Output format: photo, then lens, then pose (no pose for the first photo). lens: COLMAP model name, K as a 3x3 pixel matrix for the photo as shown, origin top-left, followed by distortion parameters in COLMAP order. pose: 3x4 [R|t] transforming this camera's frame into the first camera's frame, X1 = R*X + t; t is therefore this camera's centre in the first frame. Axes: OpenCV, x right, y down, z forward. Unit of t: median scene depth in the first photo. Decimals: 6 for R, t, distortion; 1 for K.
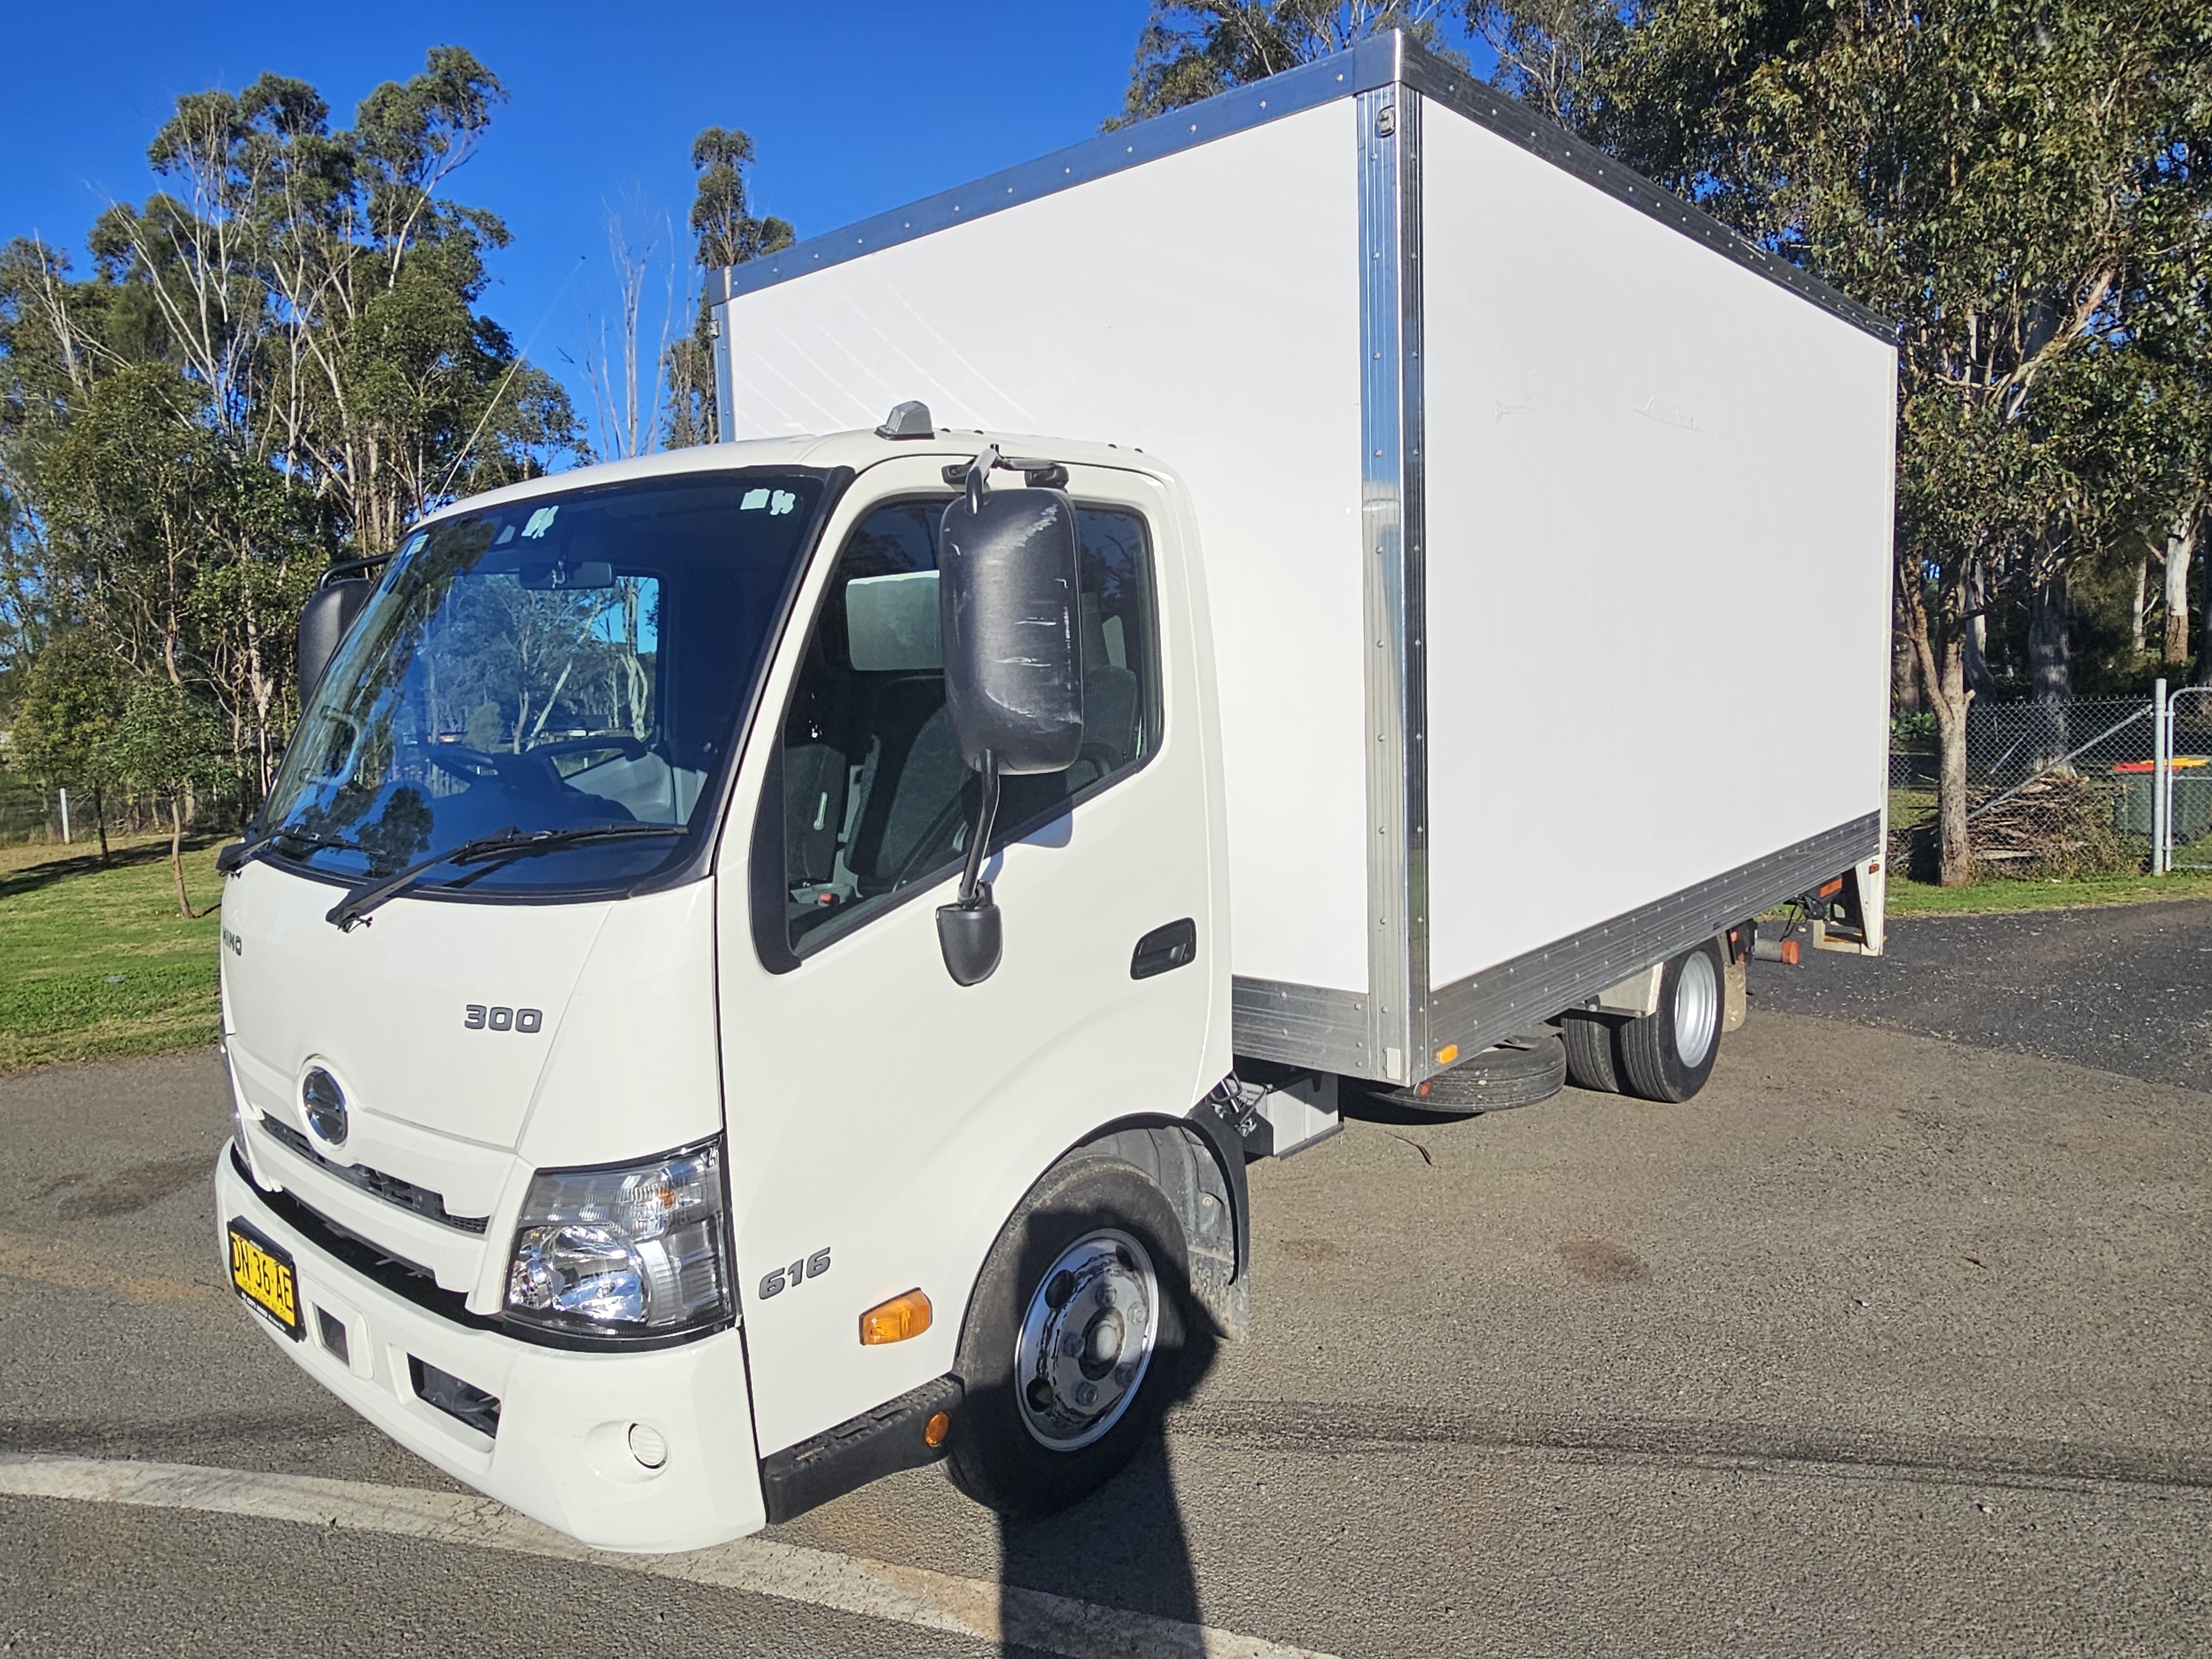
lens RADIAL K [[1450.0, 0, 1099.4], [0, 1450.0, 785.4], [0, 0, 1]] dist [-0.000792, -0.004372]
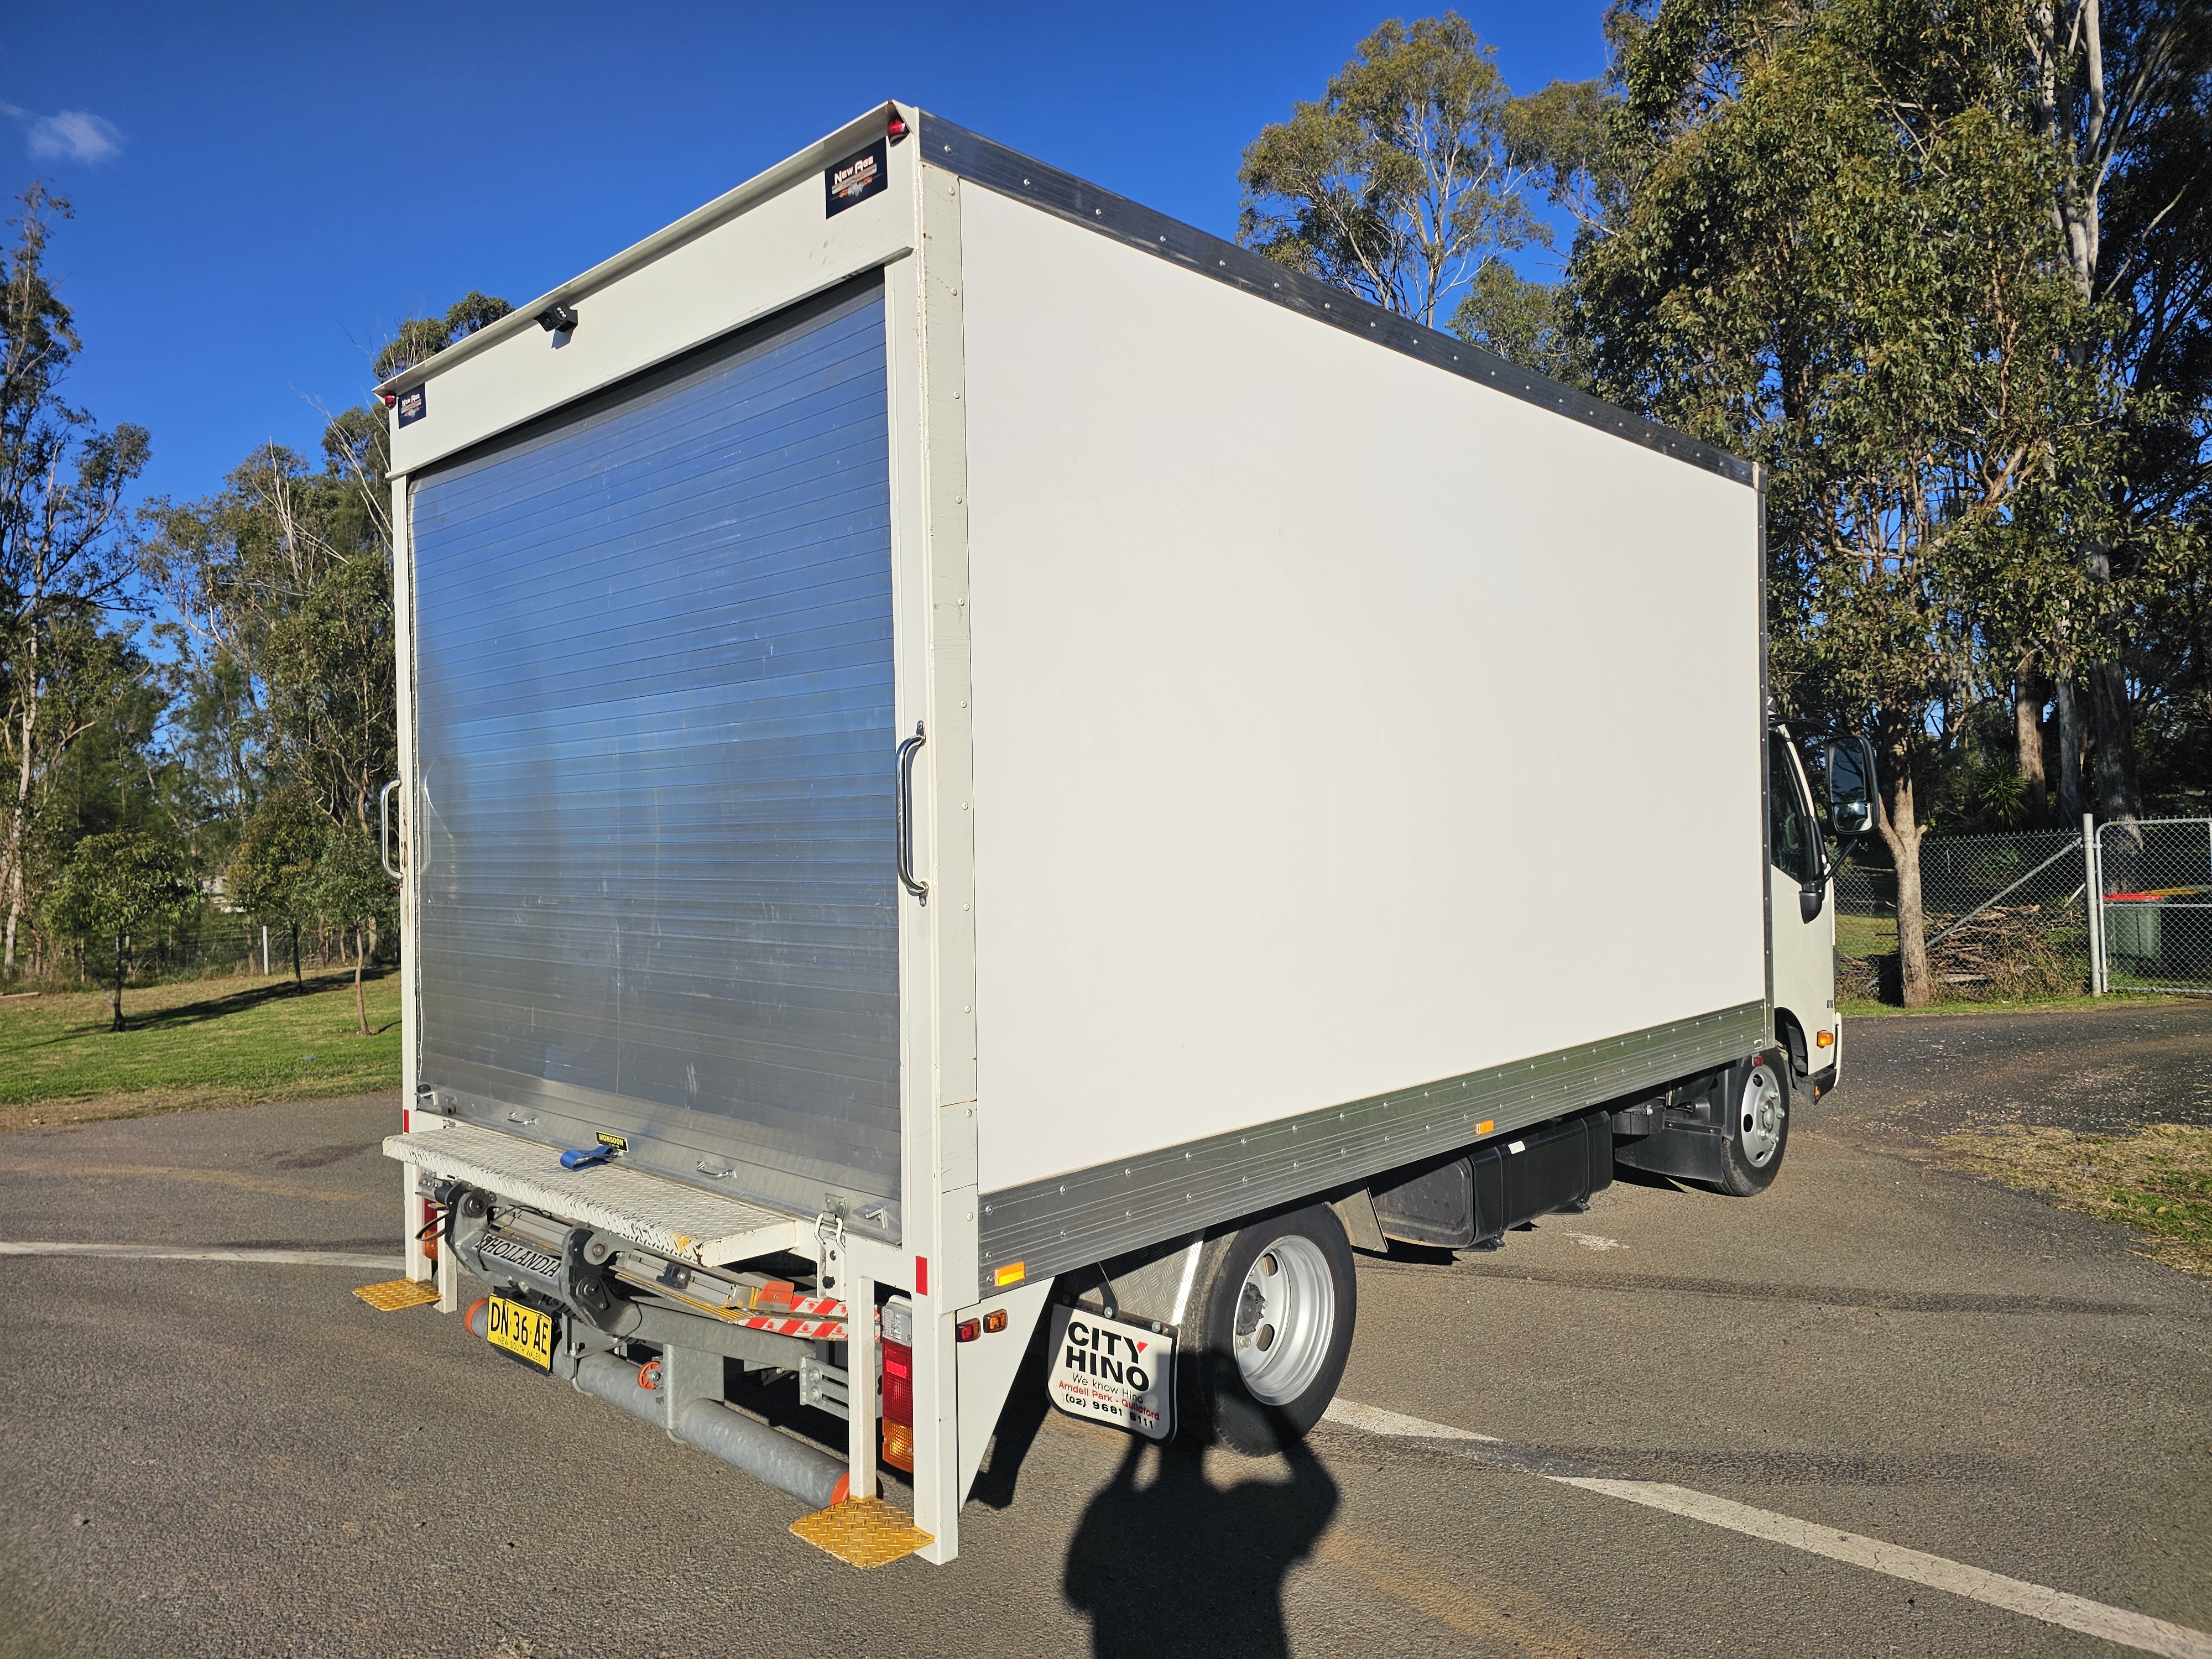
lens RADIAL K [[1485.5, 0, 1098.8], [0, 1485.5, 785.2], [0, 0, 1]] dist [0.010978, 0.002602]
pose [[0.993910, -0.011727, -0.109567, 0.163629], [0.001272, 0.995476, -0.095007, 0.014377], [0.110185, 0.094289, 0.989428, -0.251939]]
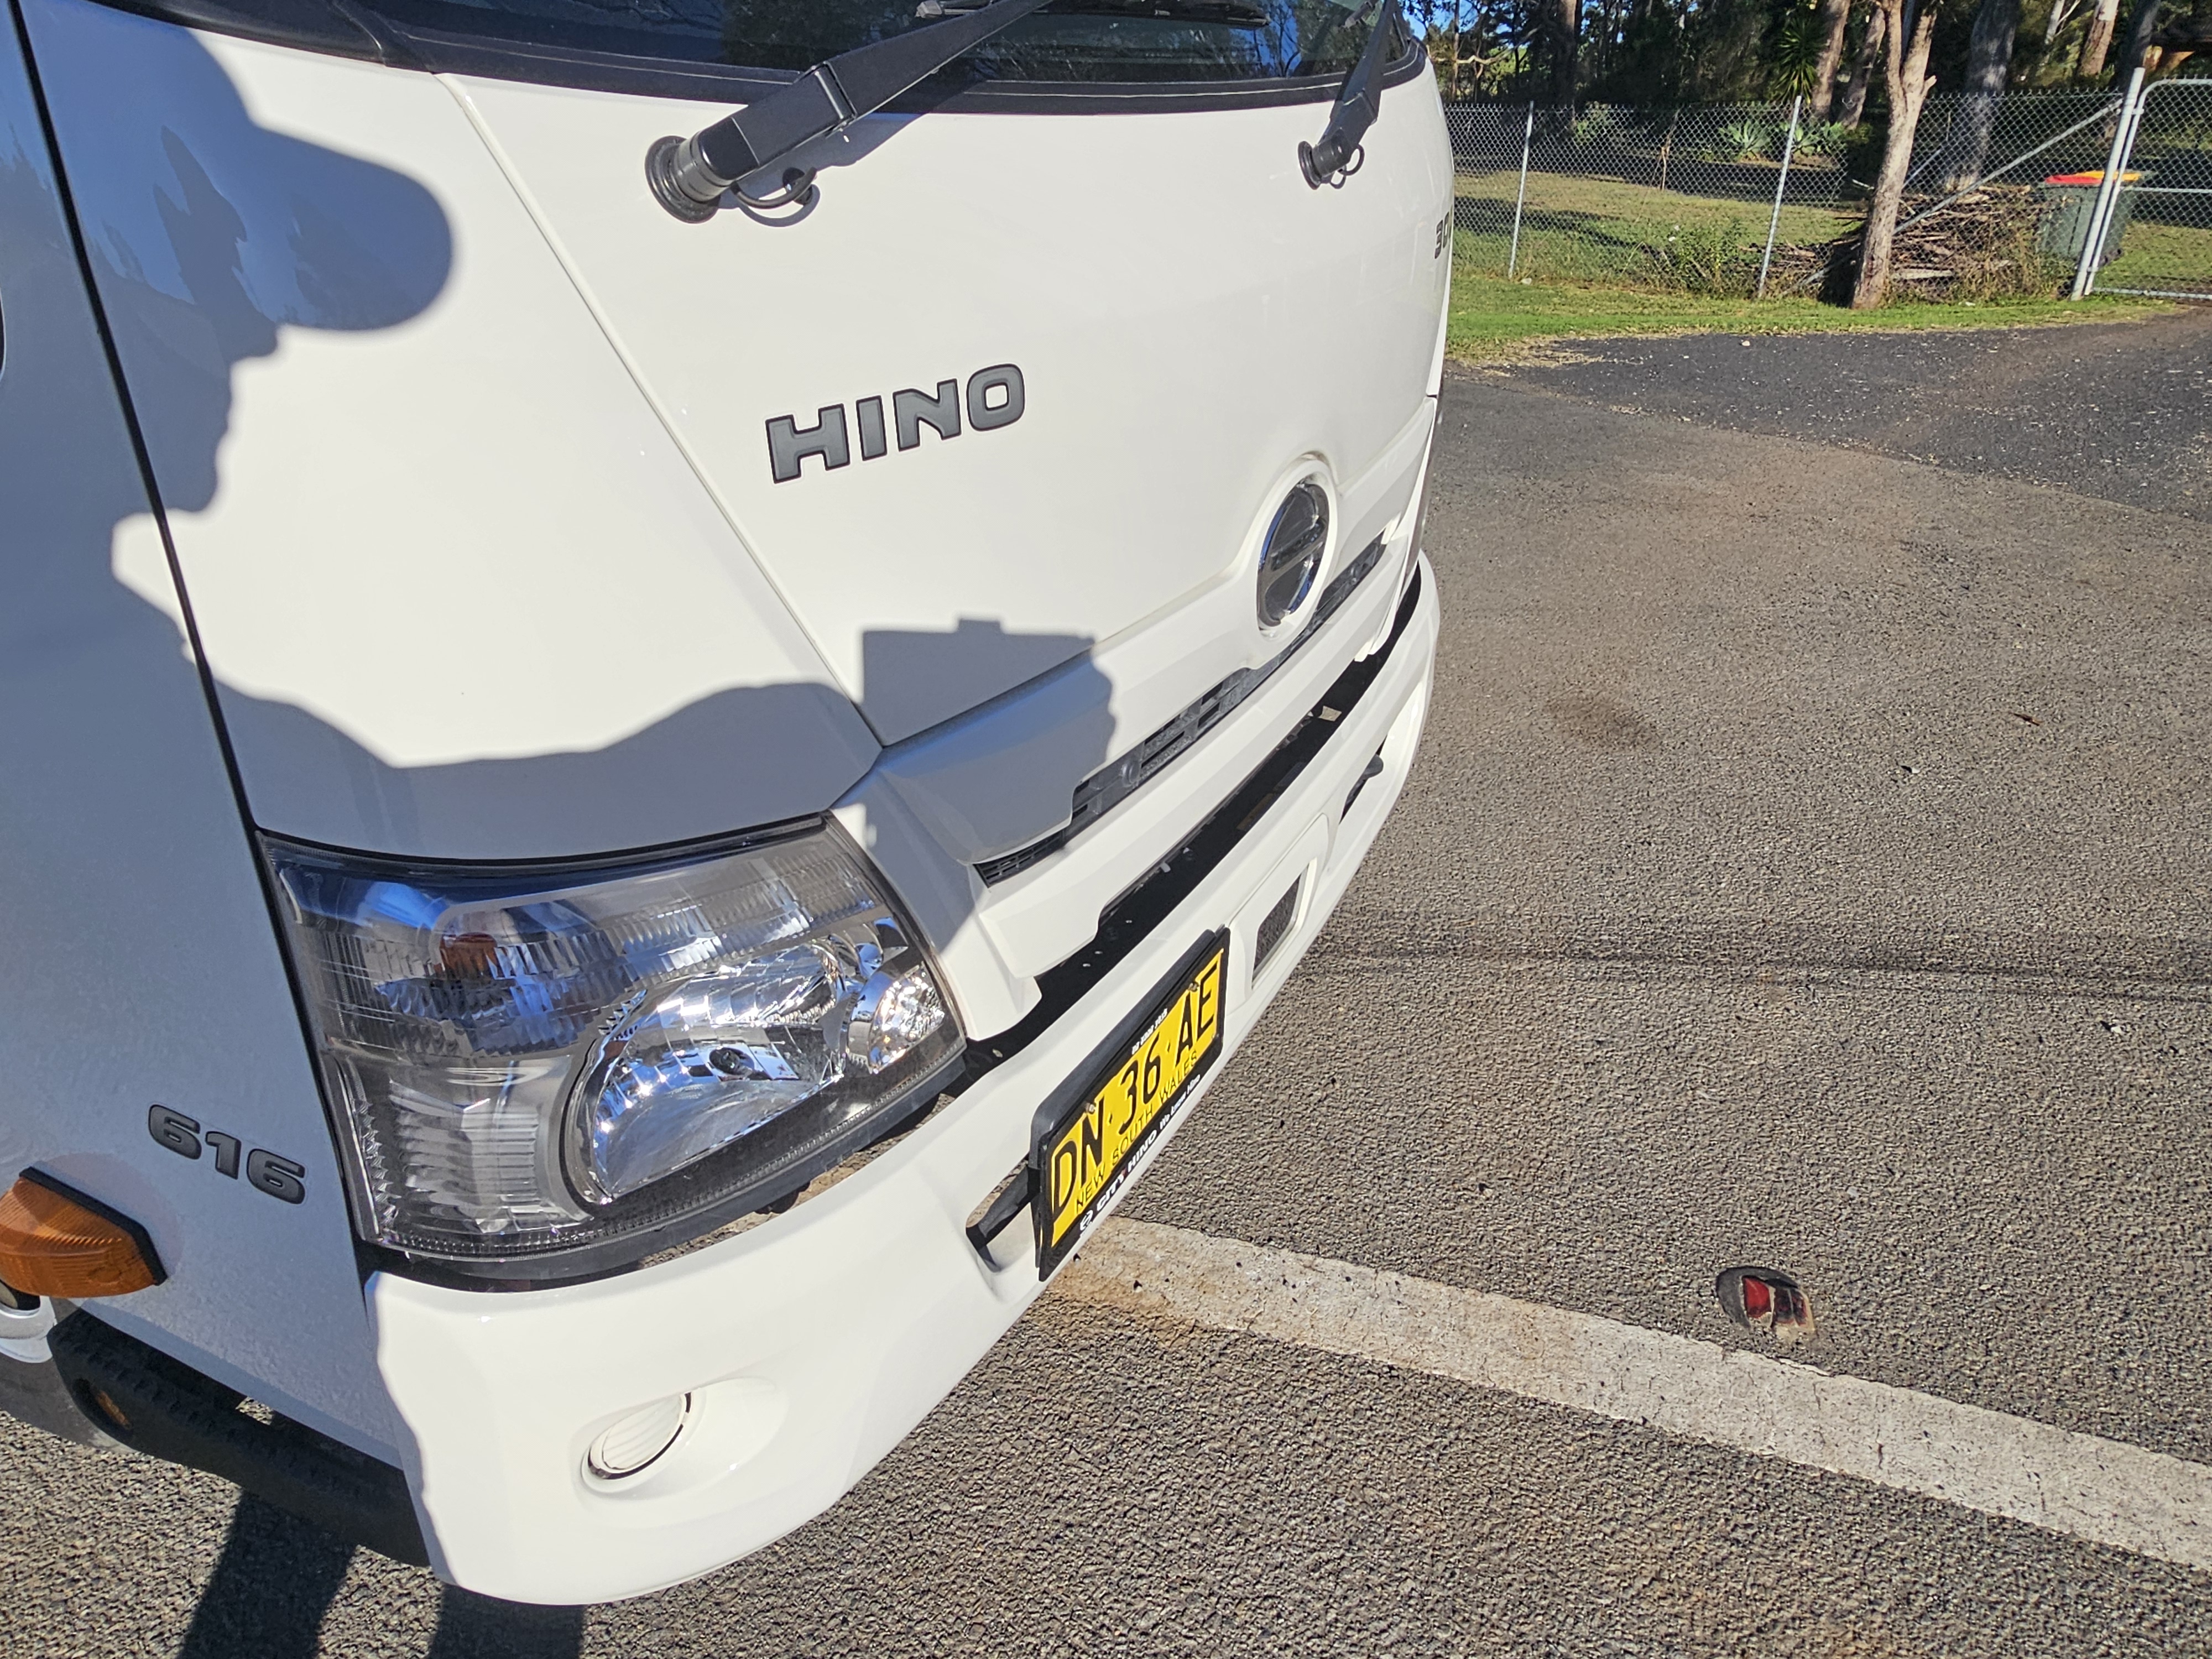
lens RADIAL K [[1450.0, 0, 1104.9], [0, 1450.0, 820.1], [0, 0, 1]] dist [-0.000792, -0.004372]
pose [[0.994282, -0.018923, 0.105099, -0.007148], [-0.024264, 0.918402, 0.394903, 0.021924], [-0.103996, -0.395195, 0.912692, 0.091106]]
